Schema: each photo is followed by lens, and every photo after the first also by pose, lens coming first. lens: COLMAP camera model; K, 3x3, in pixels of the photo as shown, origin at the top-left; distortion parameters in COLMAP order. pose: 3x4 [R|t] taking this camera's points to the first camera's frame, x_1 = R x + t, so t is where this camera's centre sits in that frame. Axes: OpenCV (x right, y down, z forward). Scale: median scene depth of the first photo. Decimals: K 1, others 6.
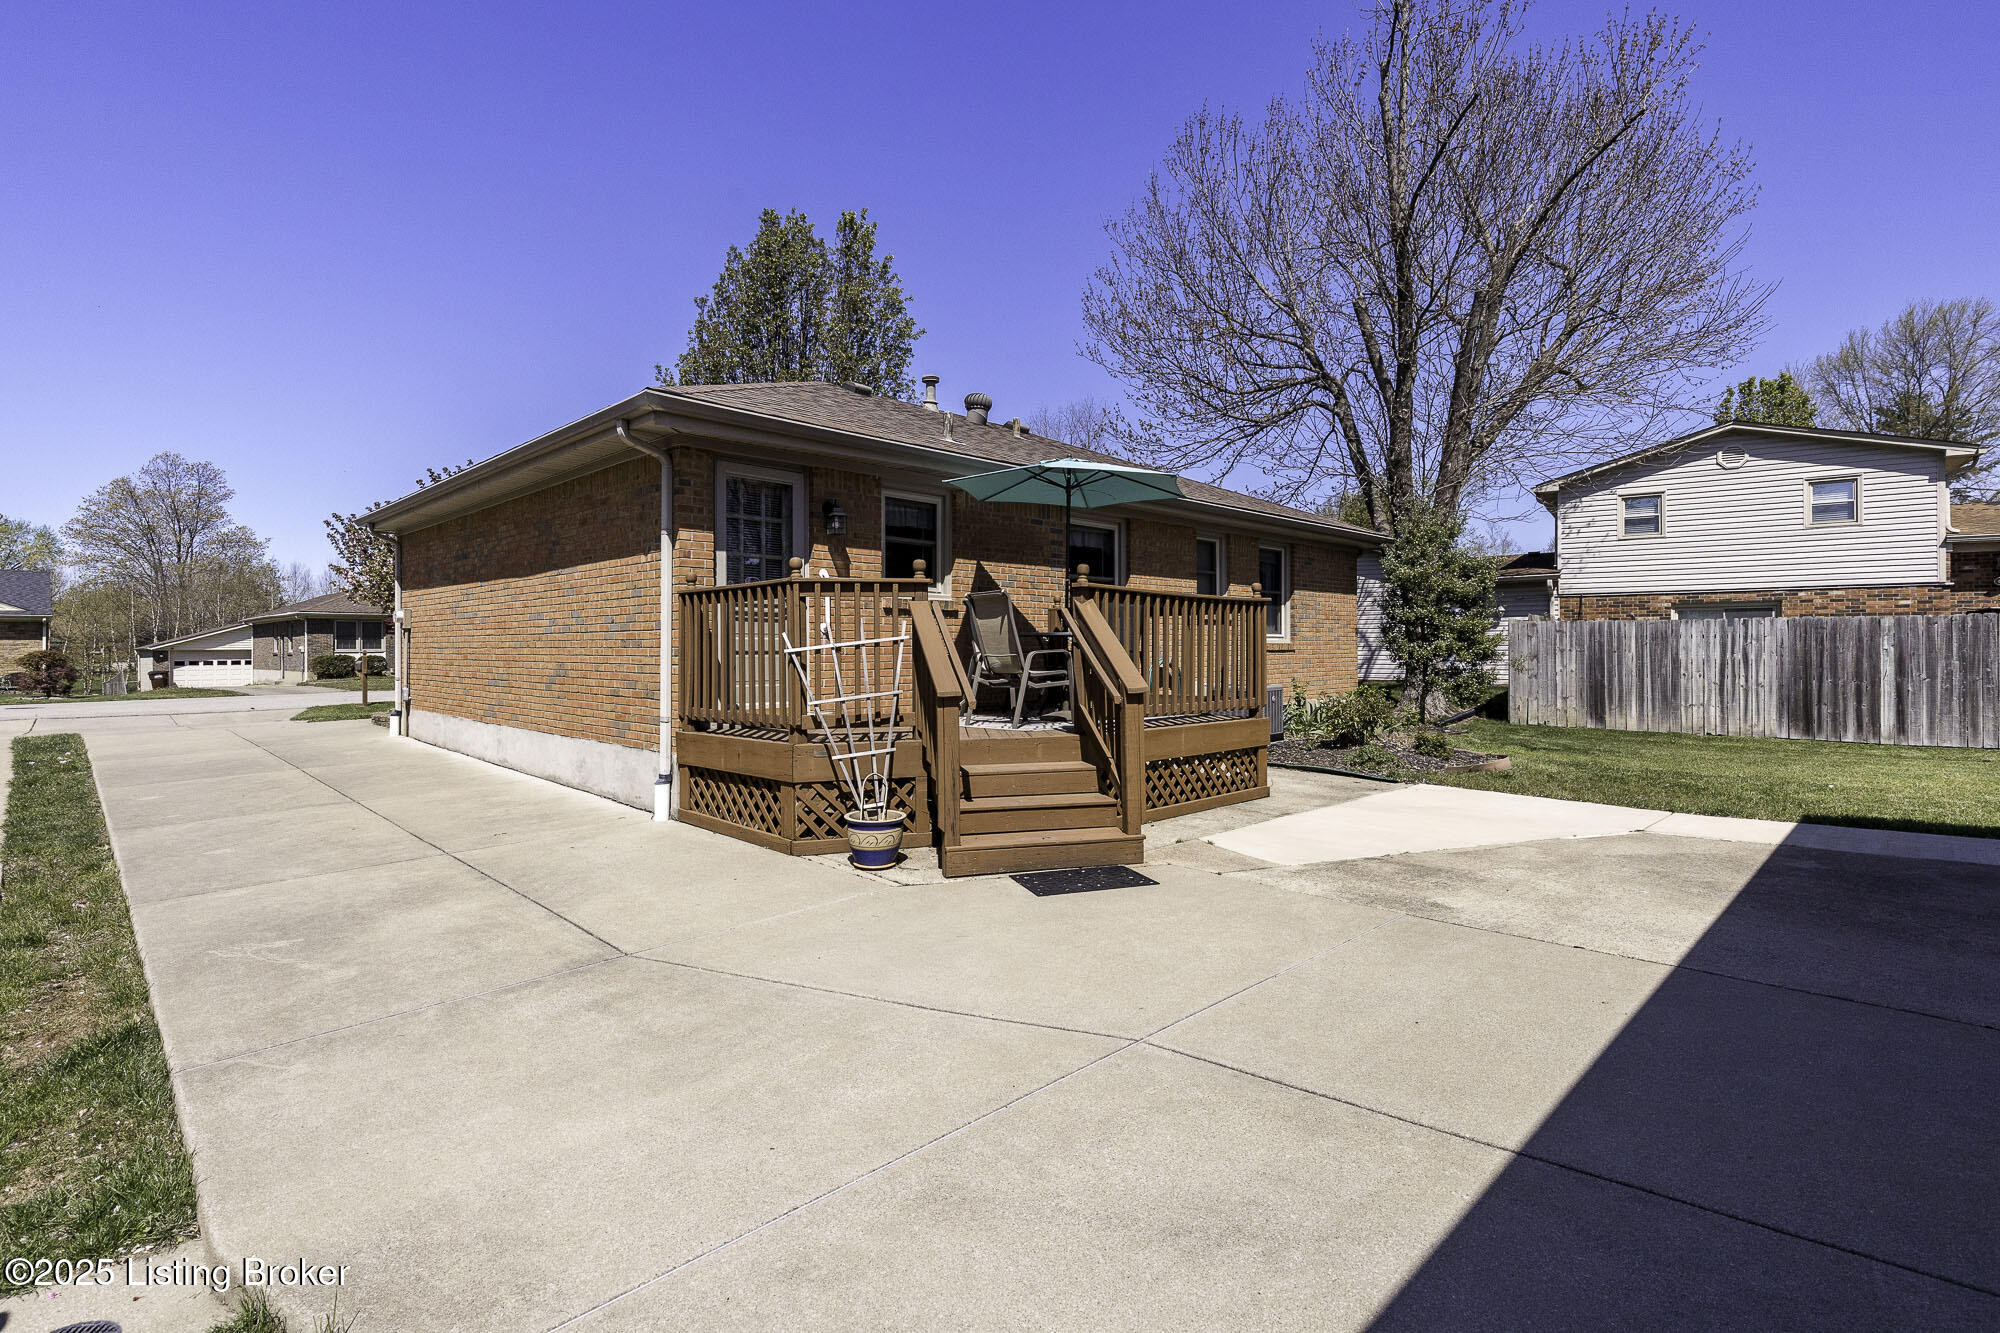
lens RADIAL K [[930.9, 0, 950.6], [0, 930.9, 616.1], [0, 0, 1]] dist [0.001266, 0.000292]
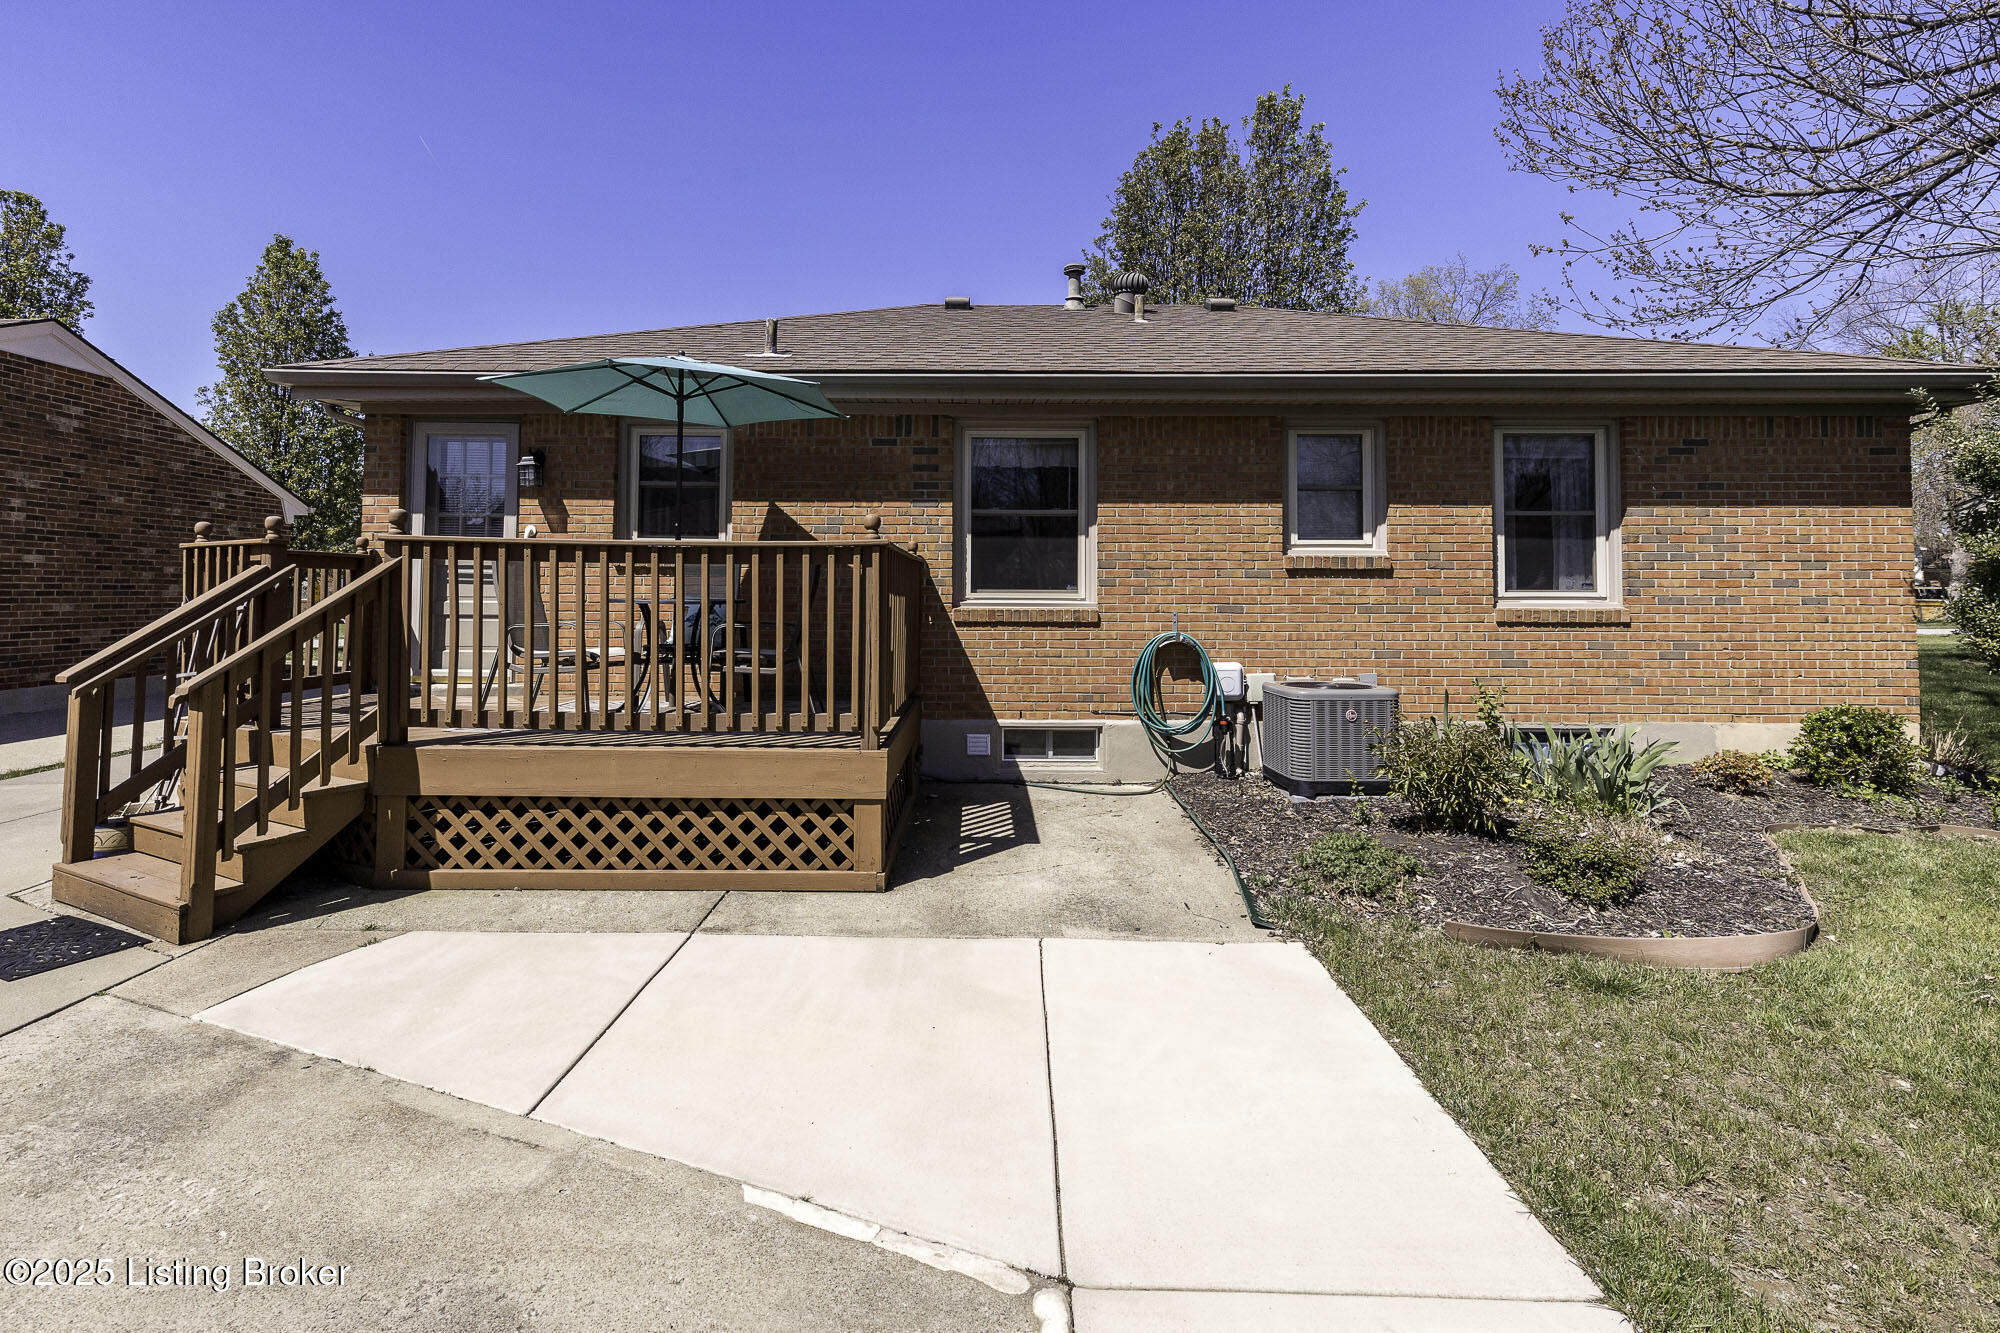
lens RADIAL K [[930.9, 0, 986.0], [0, 930.9, 590.7], [0, 0, 1]] dist [0.001266, 0.000292]
pose [[0.724943, -0.014322, -0.688660, 0.698852], [0.017721, 0.999841, -0.002140, 0.020562], [0.688581, -0.010652, 0.725081, 0.550805]]
